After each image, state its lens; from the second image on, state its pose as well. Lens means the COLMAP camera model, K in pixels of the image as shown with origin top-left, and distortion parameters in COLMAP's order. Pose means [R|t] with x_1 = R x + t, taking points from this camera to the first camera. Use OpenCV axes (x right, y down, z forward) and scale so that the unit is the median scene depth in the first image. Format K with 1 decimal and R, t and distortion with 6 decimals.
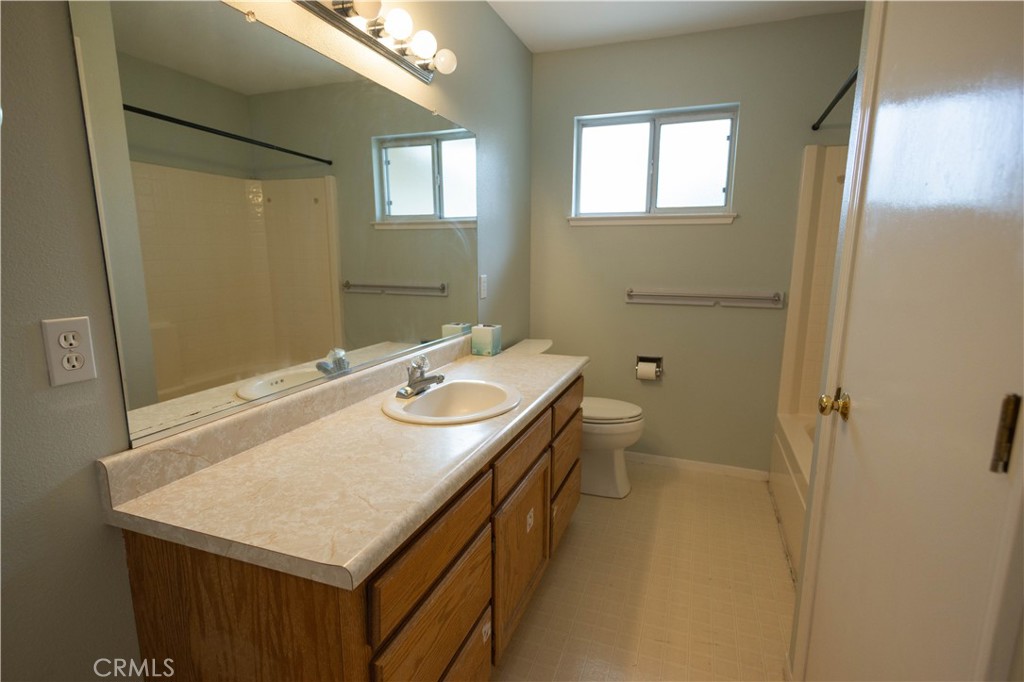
lens RADIAL K [[492.5, 0, 514.6], [0, 492.5, 347.9], [0, 0, 1]] dist [0.007946, -0.000360]
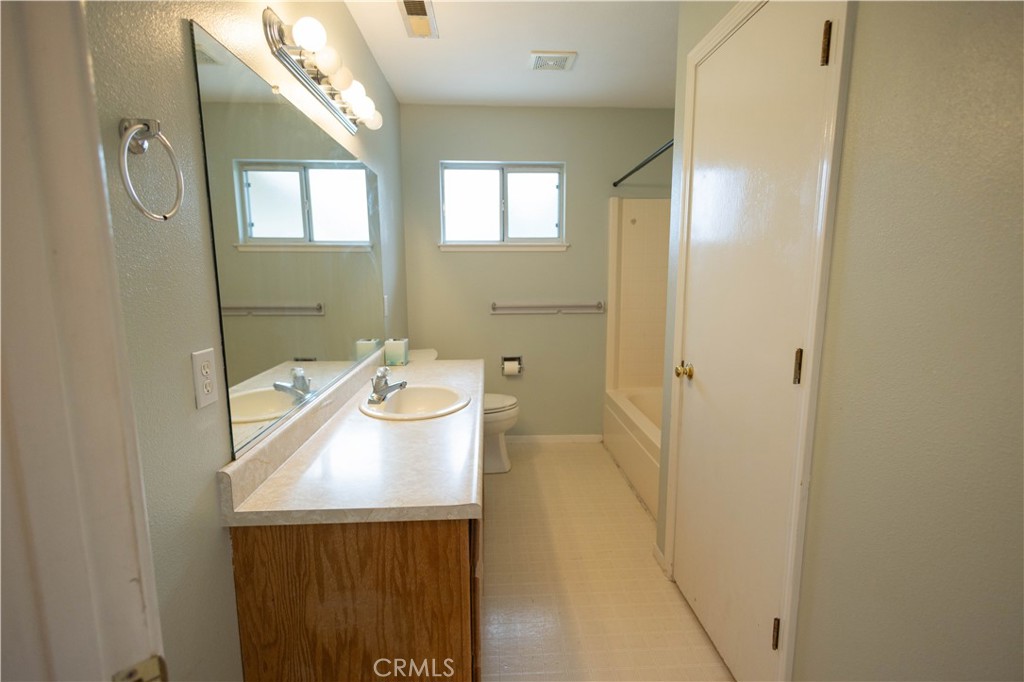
lens RADIAL K [[465.1, 0, 510.4], [0, 465.1, 342.6], [0, 0, 1]] dist [0.004285, 0.001578]
pose [[0.920682, -0.067102, 0.384502, -0.200030], [0.078080, 0.996862, -0.012990, -0.002050], [-0.382423, 0.041982, 0.923033, -0.091398]]
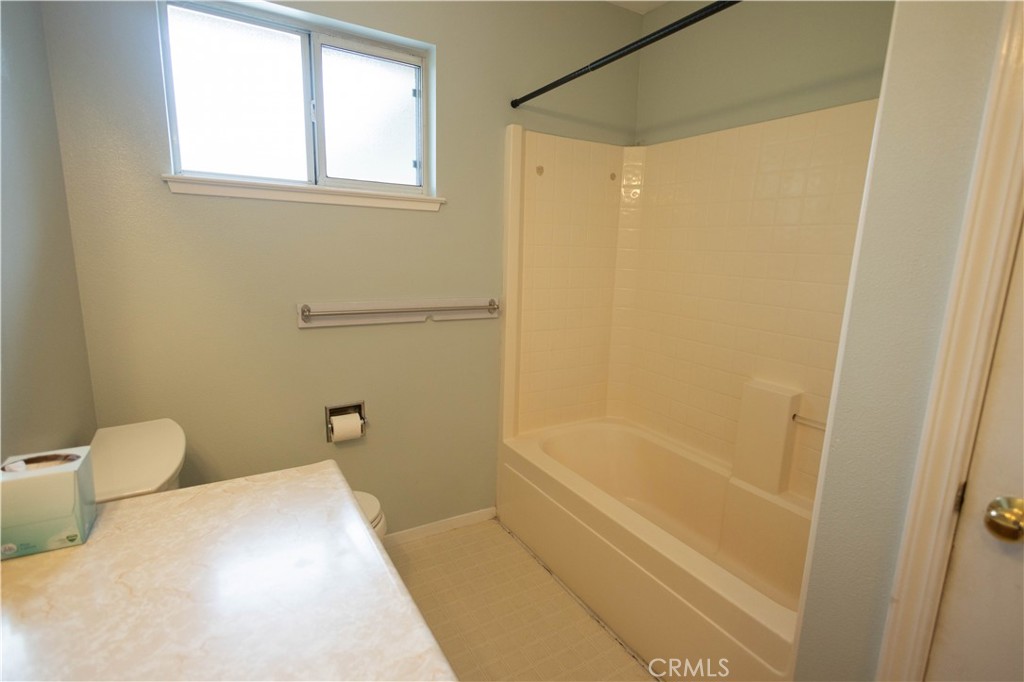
lens RADIAL K [[492.5, 0, 510.5], [0, 492.5, 341.3], [0, 0, 1]] dist [0.007946, -0.000360]
pose [[0.626255, -0.133243, 0.768148, -0.095378], [0.112600, 0.990415, 0.079997, -0.106069], [-0.771444, 0.036395, 0.635255, 0.454811]]
